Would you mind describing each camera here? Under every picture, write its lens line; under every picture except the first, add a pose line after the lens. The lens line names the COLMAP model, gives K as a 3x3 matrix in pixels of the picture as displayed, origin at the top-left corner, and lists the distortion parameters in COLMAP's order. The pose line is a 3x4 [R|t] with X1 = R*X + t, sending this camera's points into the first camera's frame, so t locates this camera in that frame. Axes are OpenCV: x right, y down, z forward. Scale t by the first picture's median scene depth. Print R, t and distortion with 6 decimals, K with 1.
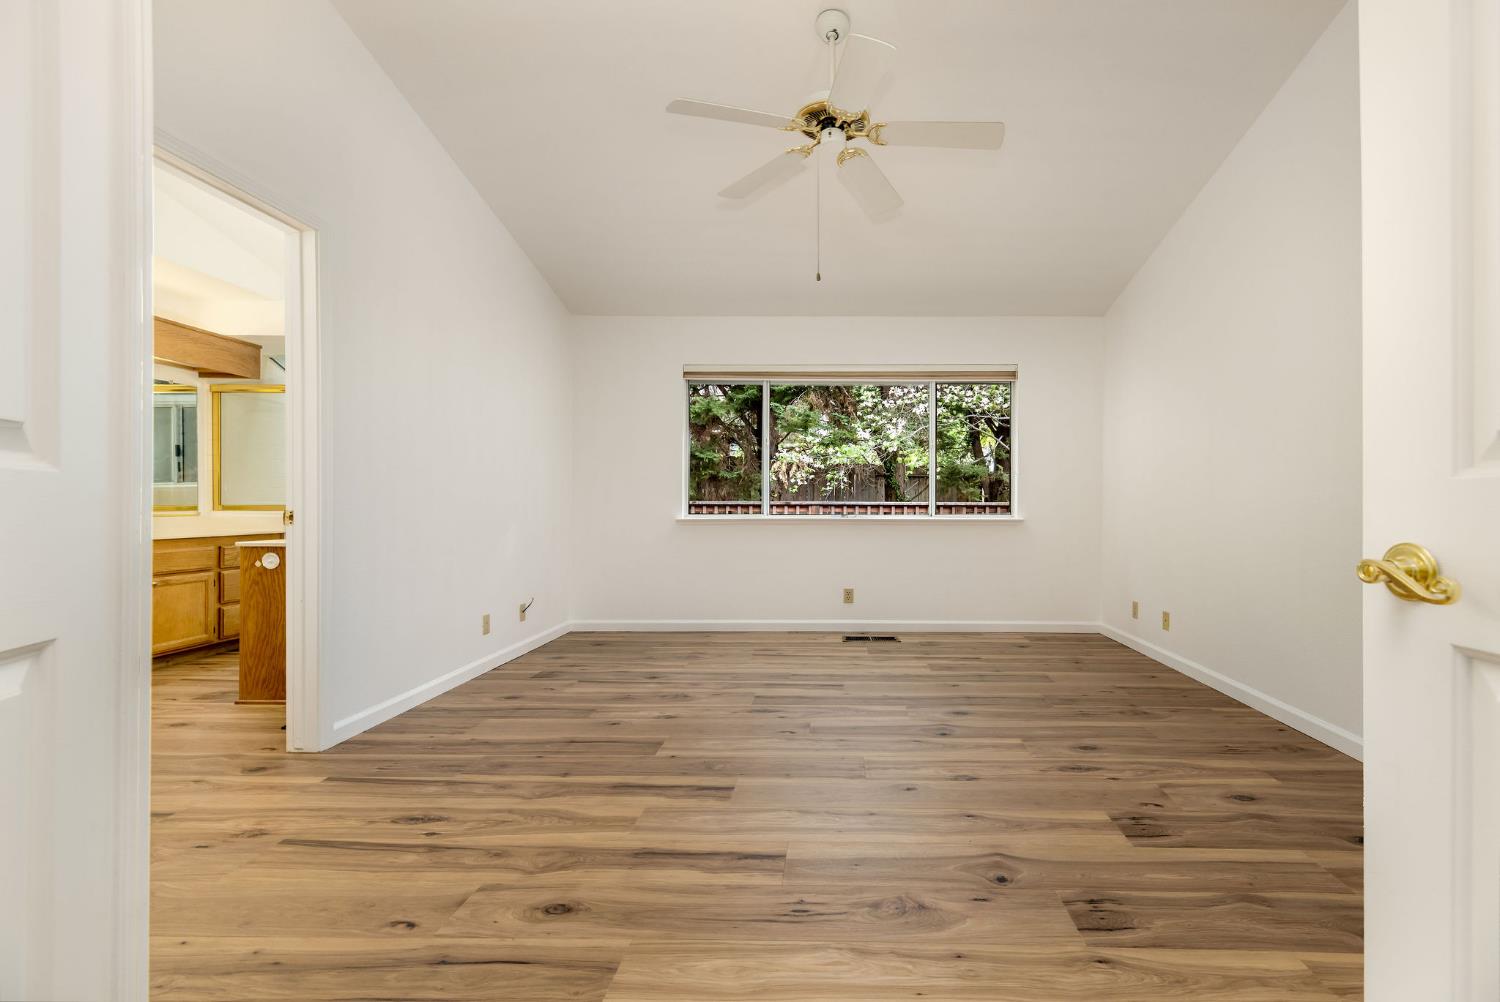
lens RADIAL K [[616.0, 0, 822.2], [0, 616.0, 504.0], [0, 0, 1]] dist [0.010745, 0.000278]
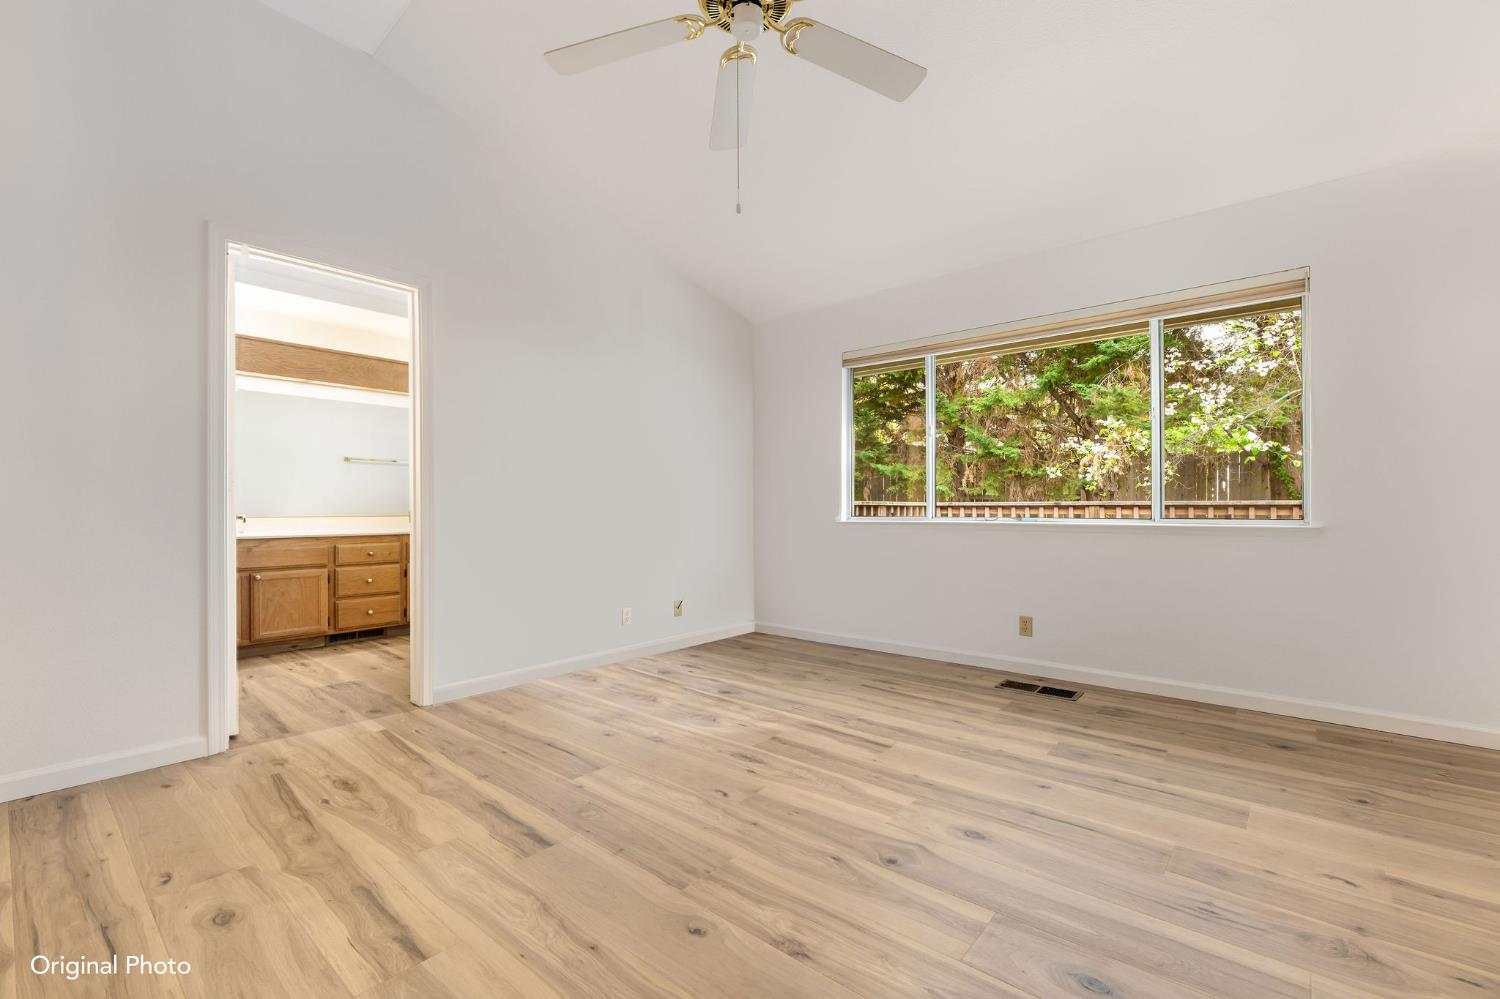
lens RADIAL K [[626.1, 0, 750.0], [0, 626.1, 499.5], [0, 0, 1]] dist [0.000266, 0.000942]
pose [[0.804800, -0.010701, -0.593450, 0.410800], [0.004638, 0.999920, -0.011739, 0.003496], [0.593528, 0.006695, 0.804786, 0.338716]]
